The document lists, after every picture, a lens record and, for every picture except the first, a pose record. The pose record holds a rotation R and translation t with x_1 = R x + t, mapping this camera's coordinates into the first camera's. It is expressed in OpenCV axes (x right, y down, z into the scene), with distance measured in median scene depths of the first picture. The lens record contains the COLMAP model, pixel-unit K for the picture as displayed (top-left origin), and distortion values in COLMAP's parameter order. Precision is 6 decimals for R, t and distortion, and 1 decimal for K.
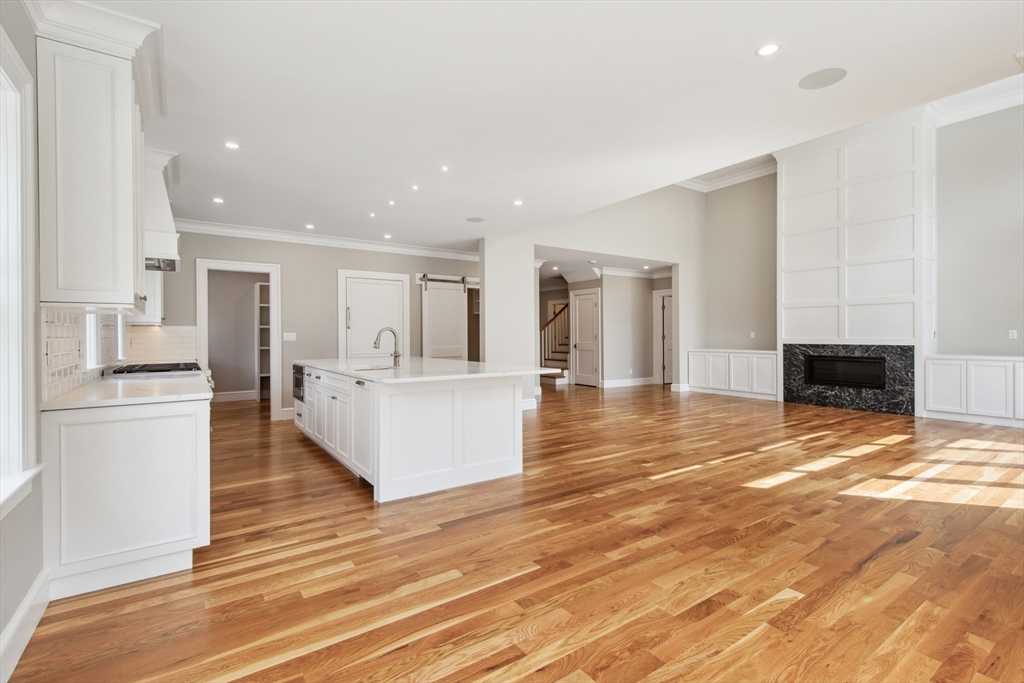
lens RADIAL K [[464.7, 0, 511.3], [0, 464.7, 330.2], [0, 0, 1]] dist [0.038444, -0.021906]
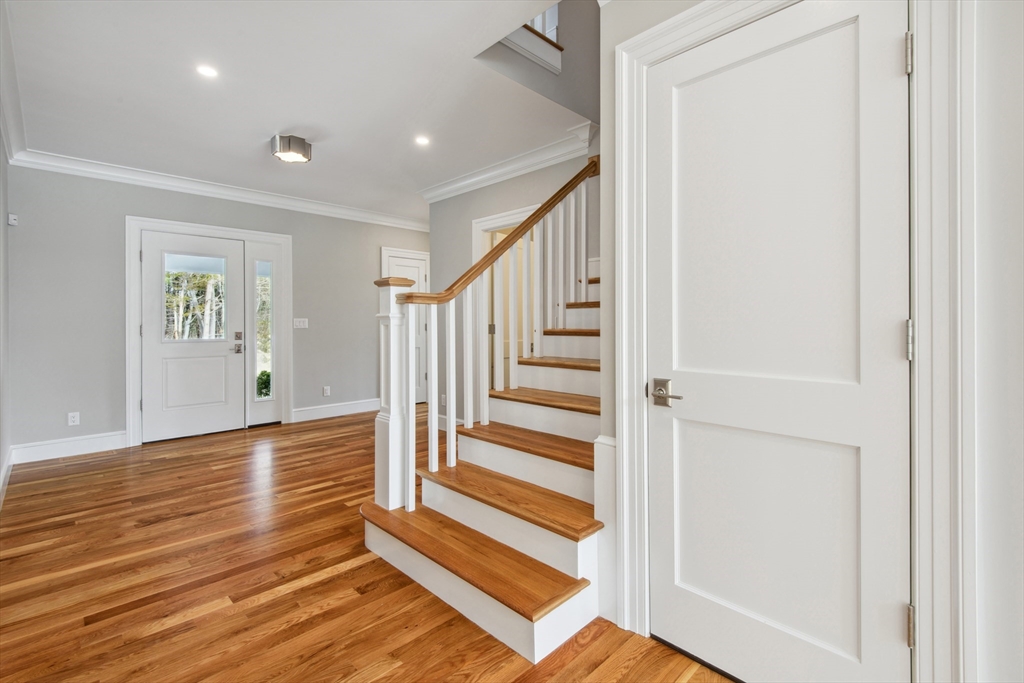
lens RADIAL K [[464.7, 0, 511.3], [0, 464.7, 330.2], [0, 0, 1]] dist [0.038444, -0.021906]
pose [[0.982438, -0.000880, 0.186587, 0.061077], [-0.003477, 0.999729, 0.023025, 0.010495], [-0.186557, -0.023269, 0.982168, 0.842717]]
